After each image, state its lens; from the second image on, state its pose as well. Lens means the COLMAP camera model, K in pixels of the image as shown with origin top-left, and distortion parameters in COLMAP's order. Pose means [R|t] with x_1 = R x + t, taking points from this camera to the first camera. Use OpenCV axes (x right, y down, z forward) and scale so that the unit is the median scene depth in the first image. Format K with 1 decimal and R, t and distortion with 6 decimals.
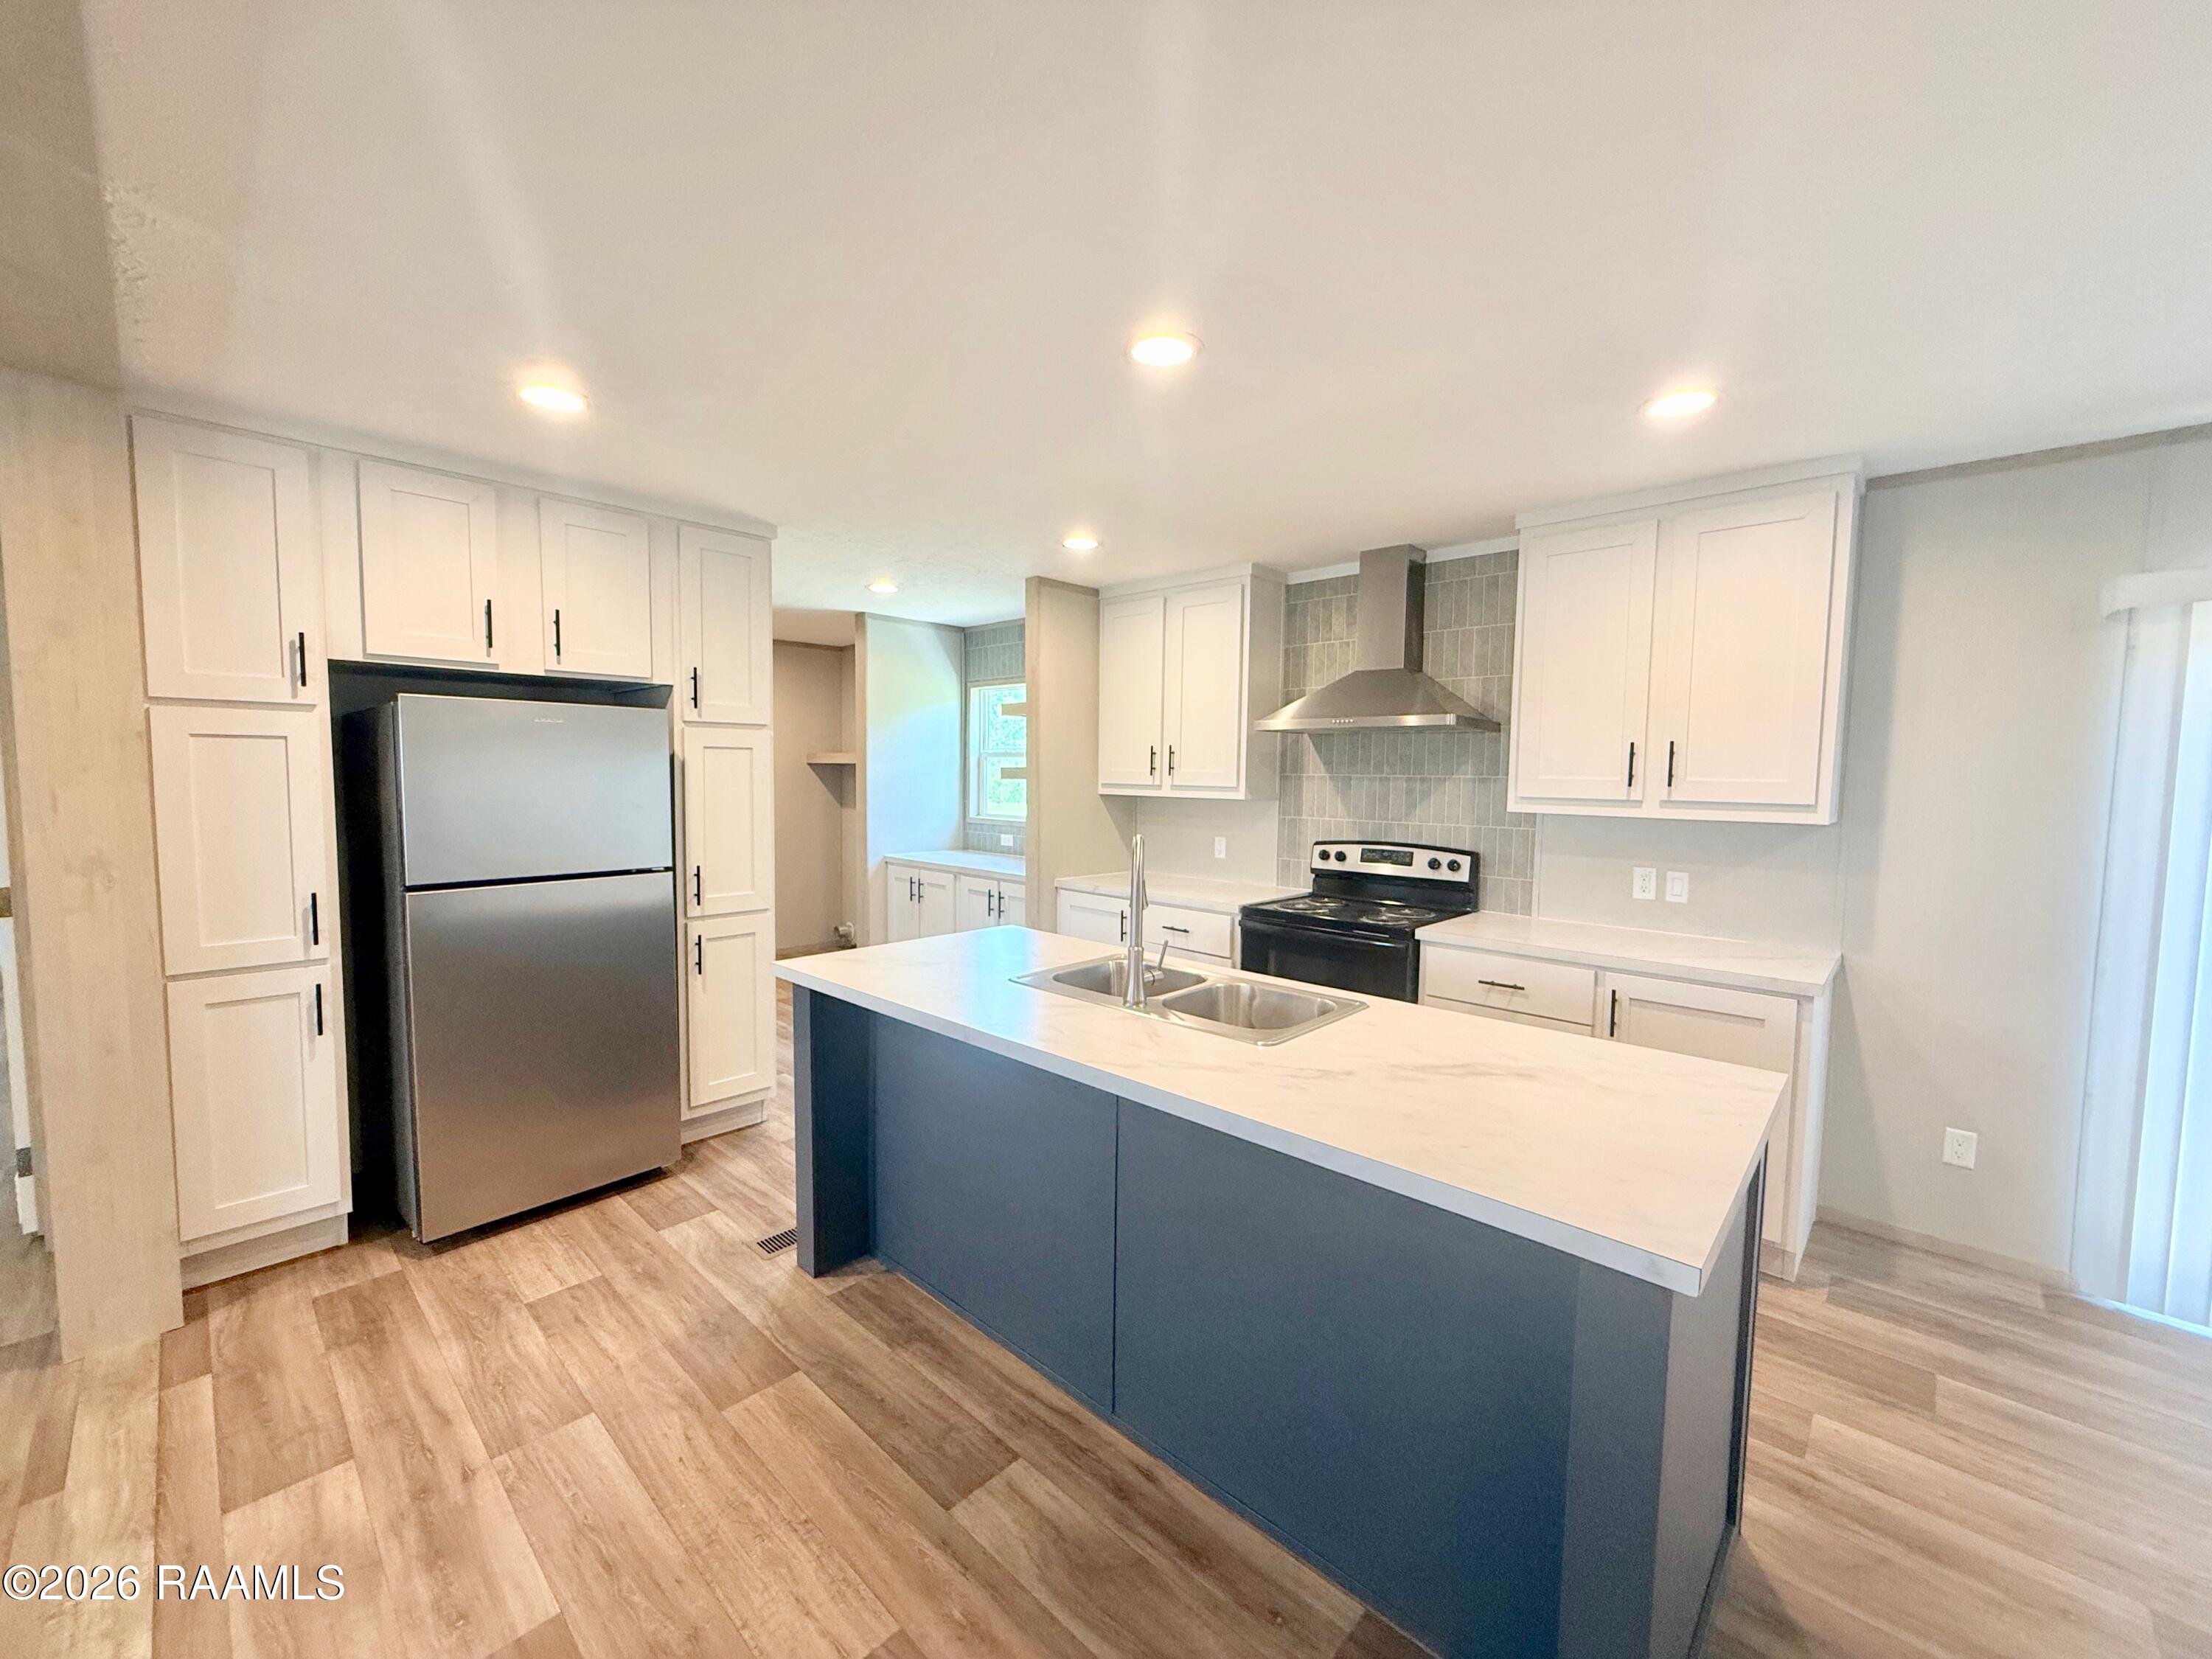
lens RADIAL K [[882.7, 0, 1106.2], [0, 882.7, 823.5], [0, 0, 1]] dist [0.002906, 0.001431]
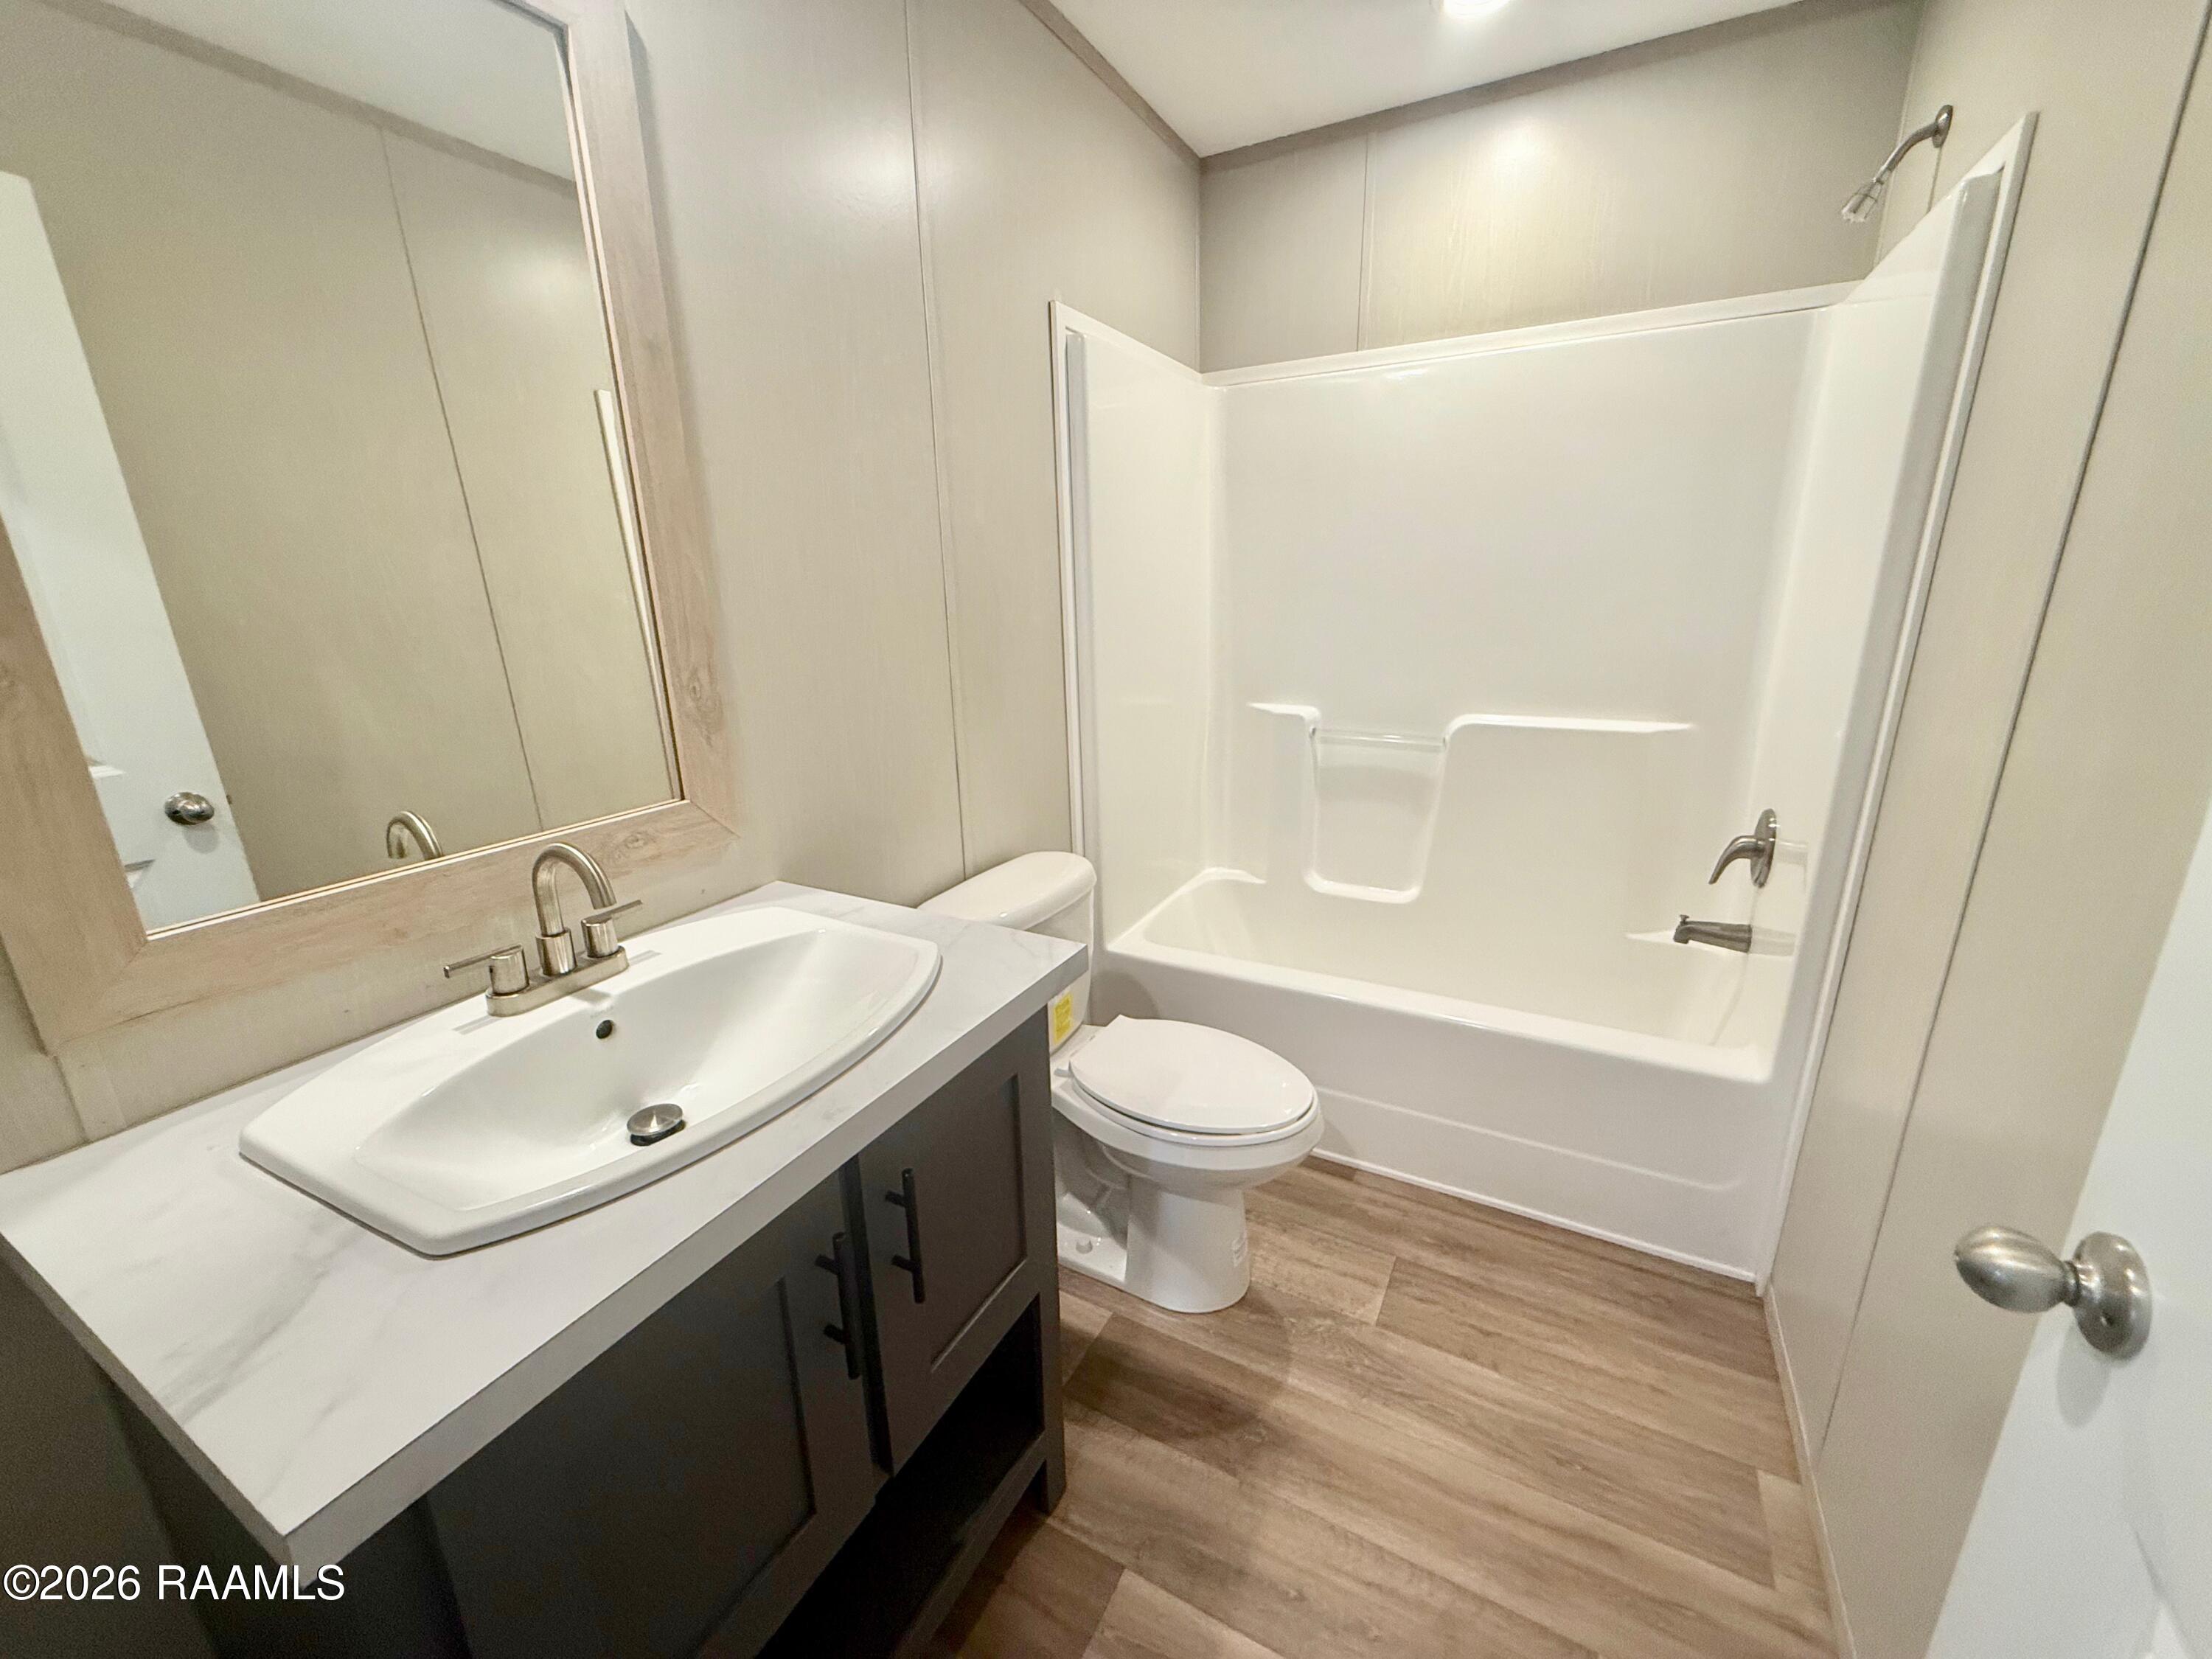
lens RADIAL K [[882.7, 0, 1106.8], [0, 882.7, 827.3], [0, 0, 1]] dist [0.002906, 0.001431]
pose [[0.965106, -0.099418, 0.242254, -1.218538], [0.045248, 0.974524, 0.219670, 0.003647], [-0.257922, -0.201044, 0.945017, 0.594400]]
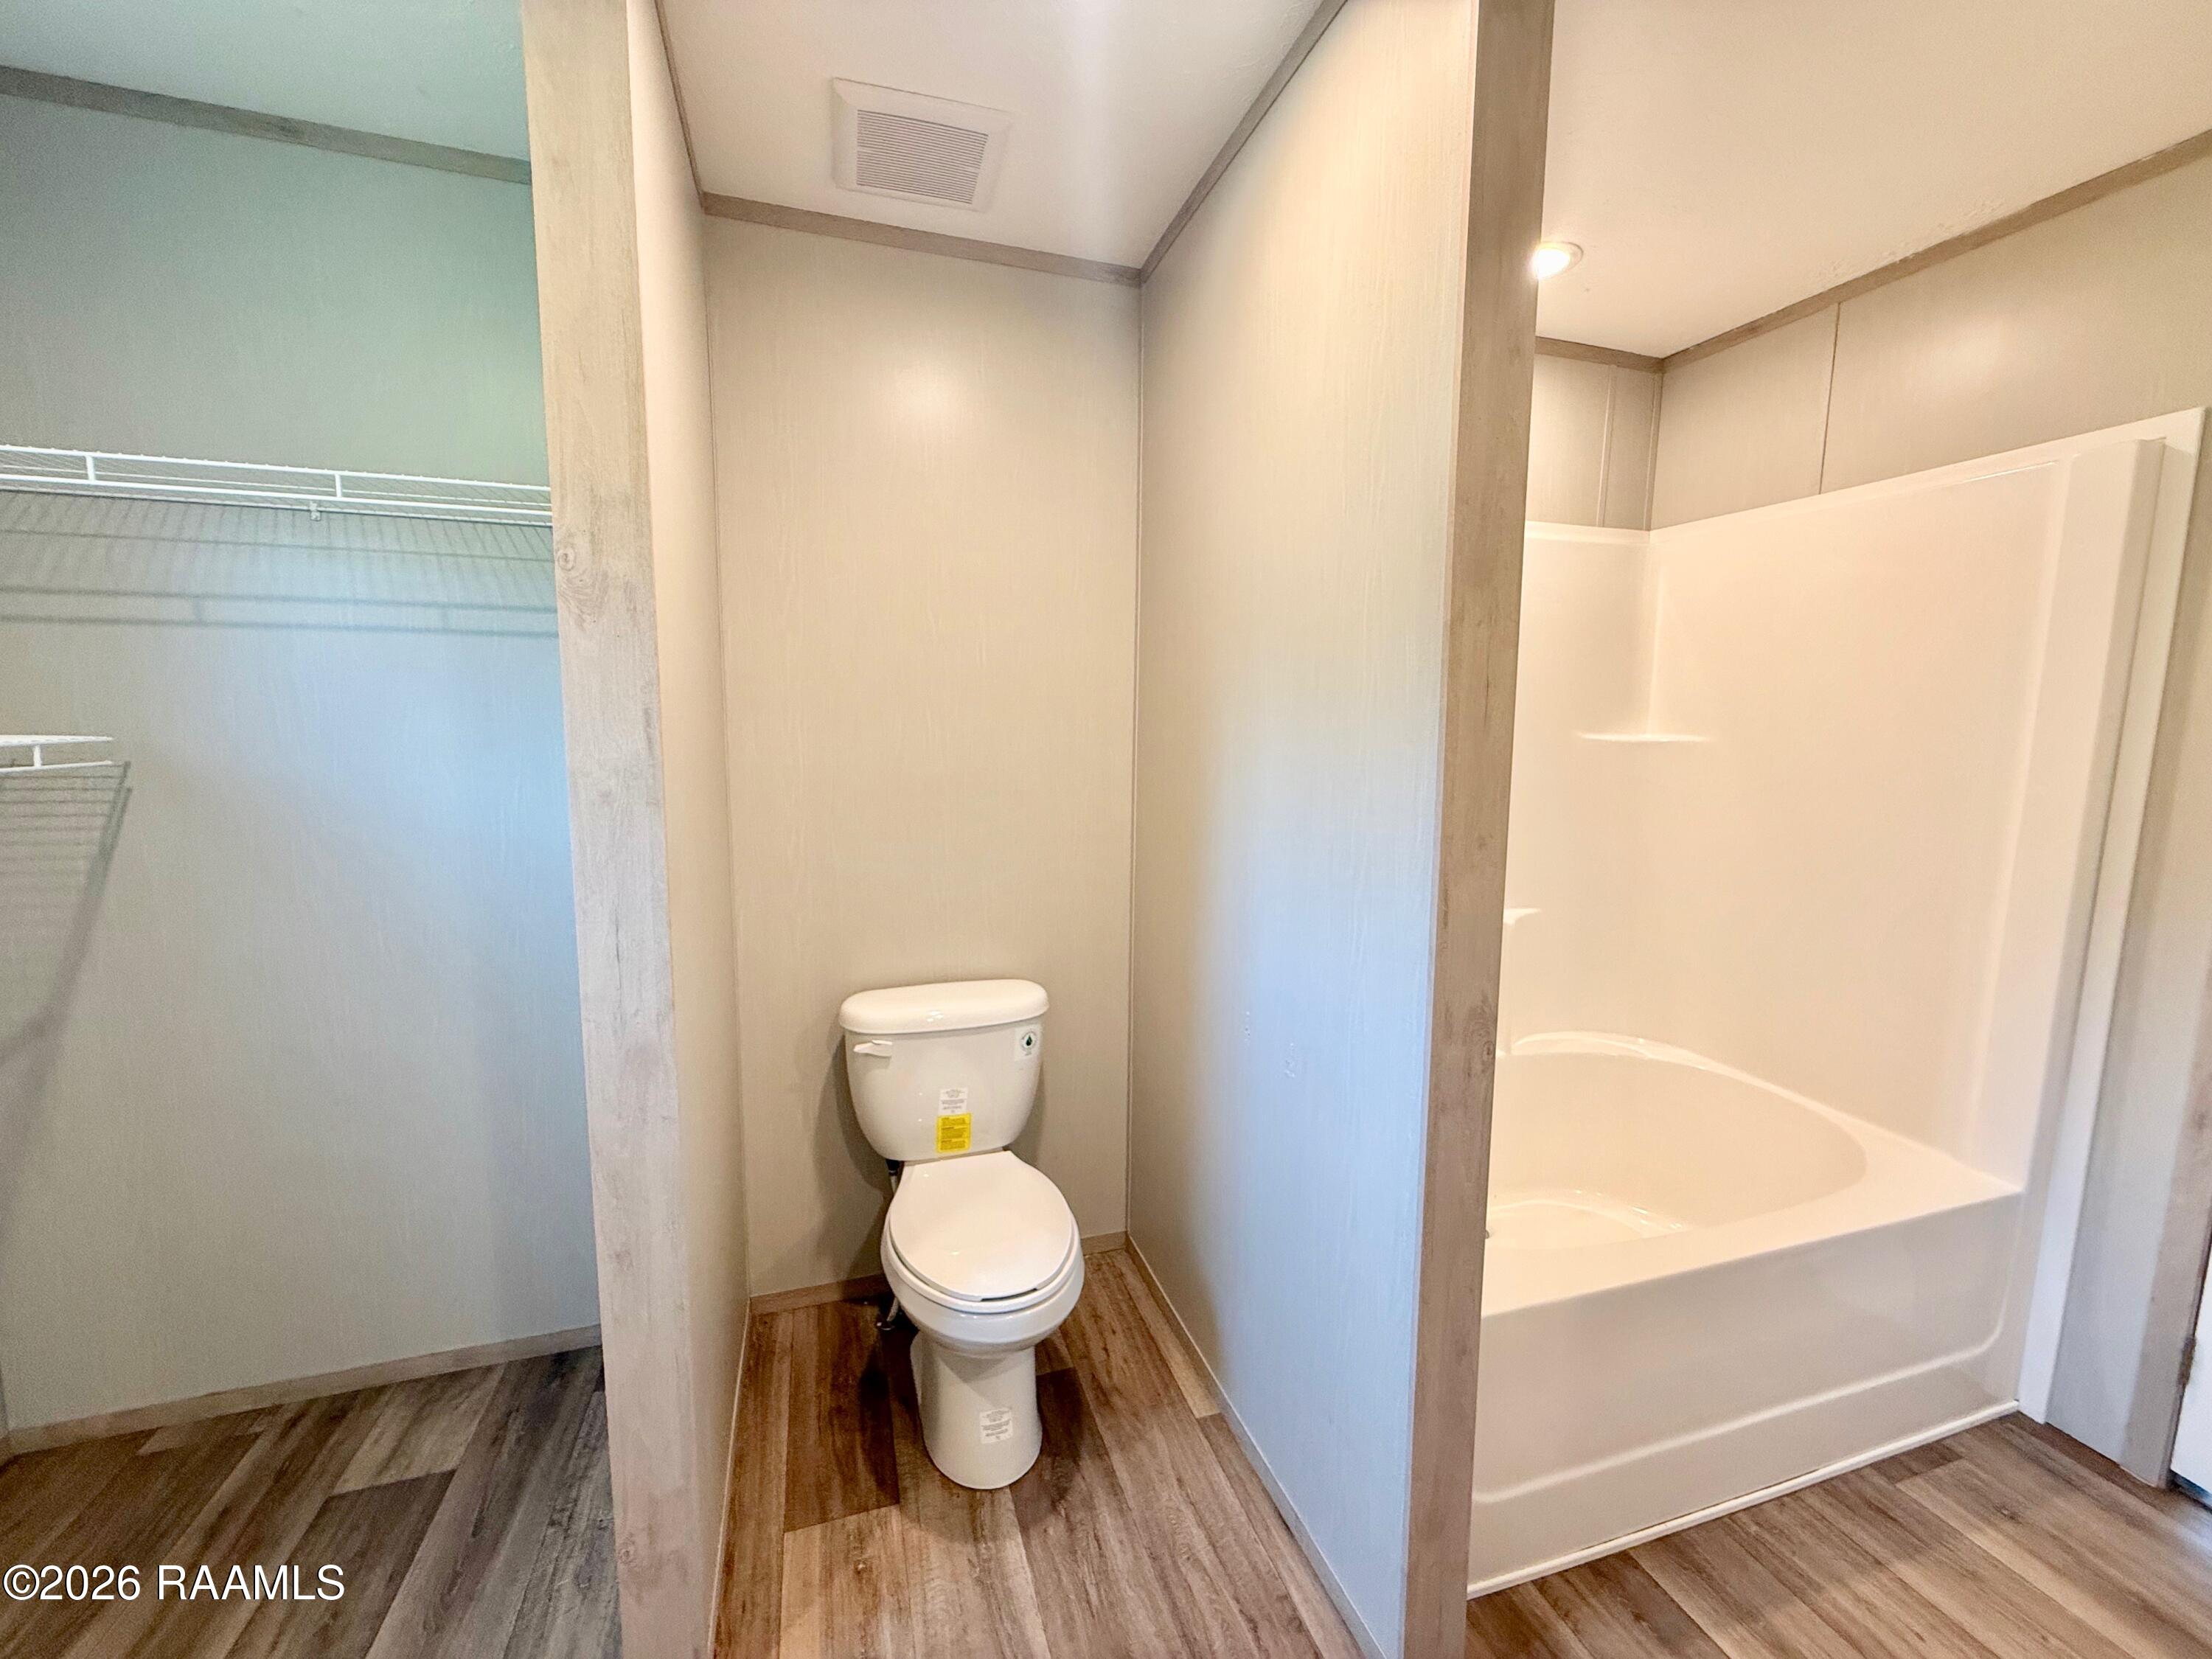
lens RADIAL K [[882.7, 0, 1098.9], [0, 882.7, 828.4], [0, 0, 1]] dist [0.002906, 0.001431]
pose [[-0.873238, -0.078302, 0.480962, -0.901068], [0.014213, 0.982493, 0.185759, -0.092613], [-0.487087, 0.169048, -0.856837, 1.761998]]
